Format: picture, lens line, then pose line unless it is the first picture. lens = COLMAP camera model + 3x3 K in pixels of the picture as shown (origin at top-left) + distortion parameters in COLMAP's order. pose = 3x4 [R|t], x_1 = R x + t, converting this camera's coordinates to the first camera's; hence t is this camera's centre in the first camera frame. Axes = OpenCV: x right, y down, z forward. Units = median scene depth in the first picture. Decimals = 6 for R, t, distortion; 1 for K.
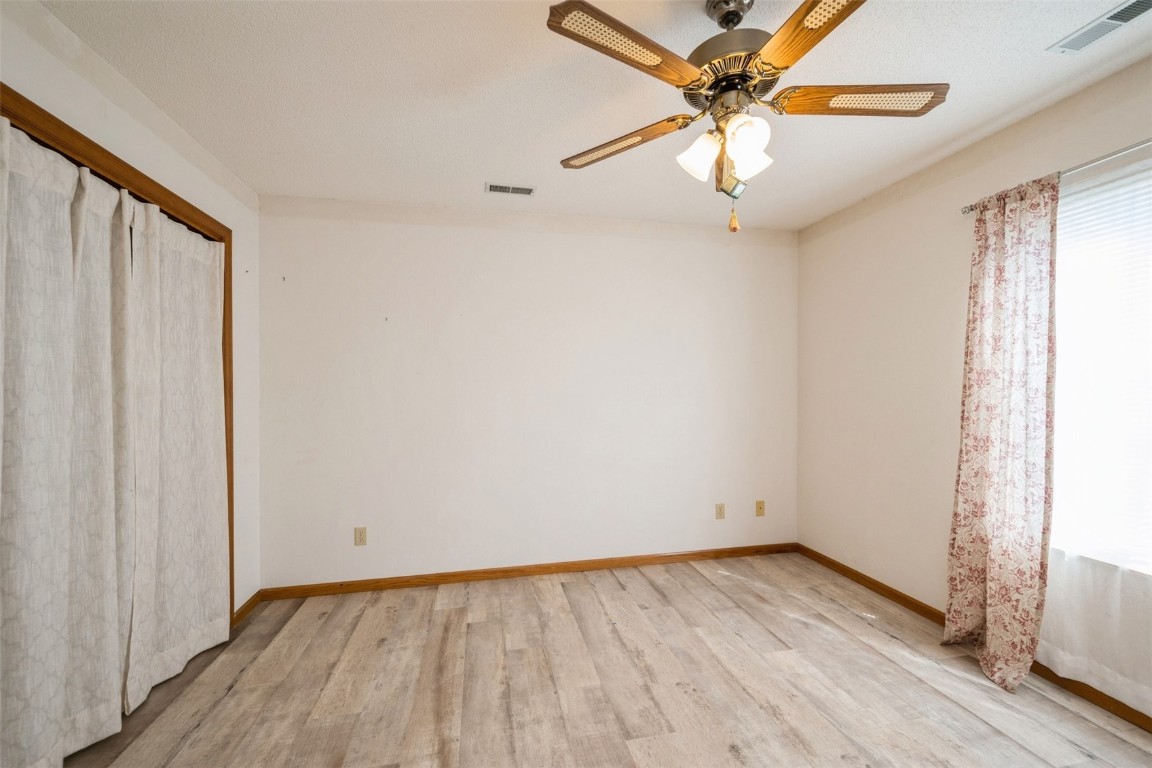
lens RADIAL K [[464.4, 0, 579.6], [0, 464.4, 385.0], [0, 0, 1]] dist [0.003725, 0.000210]
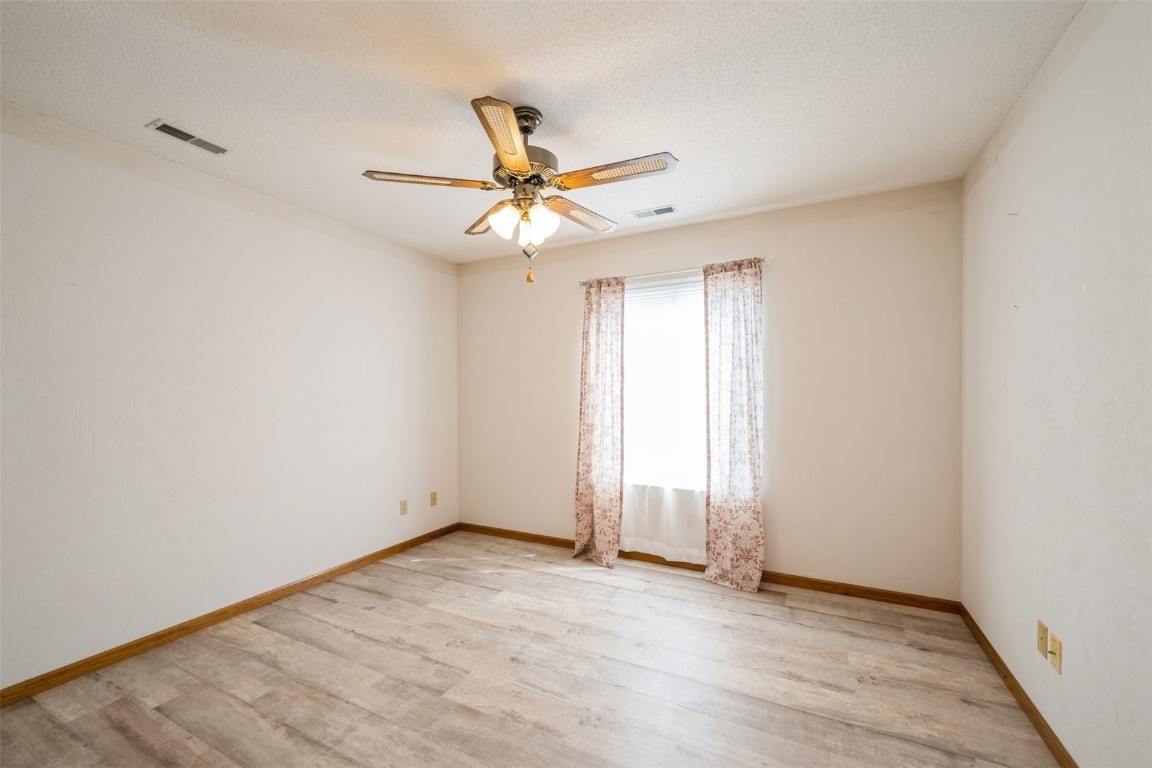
lens RADIAL K [[464.4, 0, 579.6], [0, 464.4, 385.0], [0, 0, 1]] dist [0.003725, 0.000210]
pose [[0.626188, 0.020043, 0.779415, -0.452995], [-0.009063, 0.999789, -0.018429, 0.003894], [-0.779620, 0.004476, 0.626237, -0.000939]]
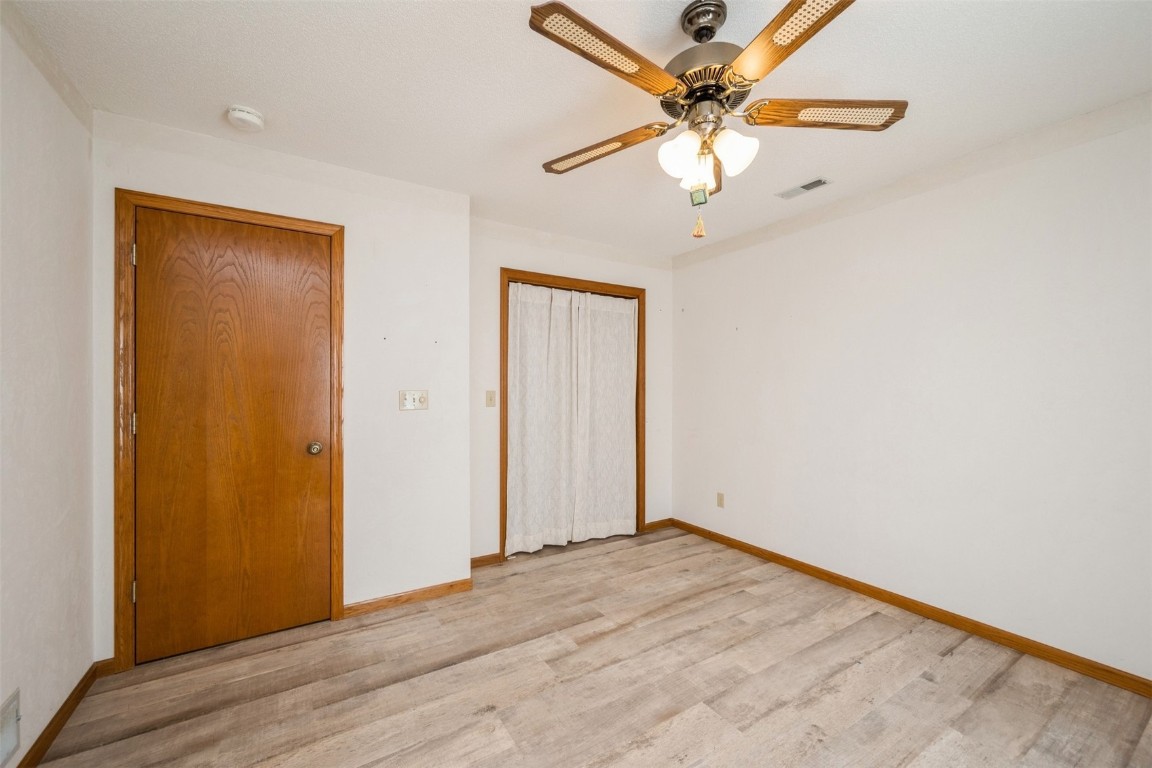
lens RADIAL K [[464.4, 0, 579.6], [0, 464.4, 385.0], [0, 0, 1]] dist [0.003725, 0.000210]
pose [[0.333508, -0.000611, -0.942747, 0.789359], [0.012213, 0.999919, 0.003672, -0.004579], [0.942668, -0.012738, 0.333489, 0.267727]]
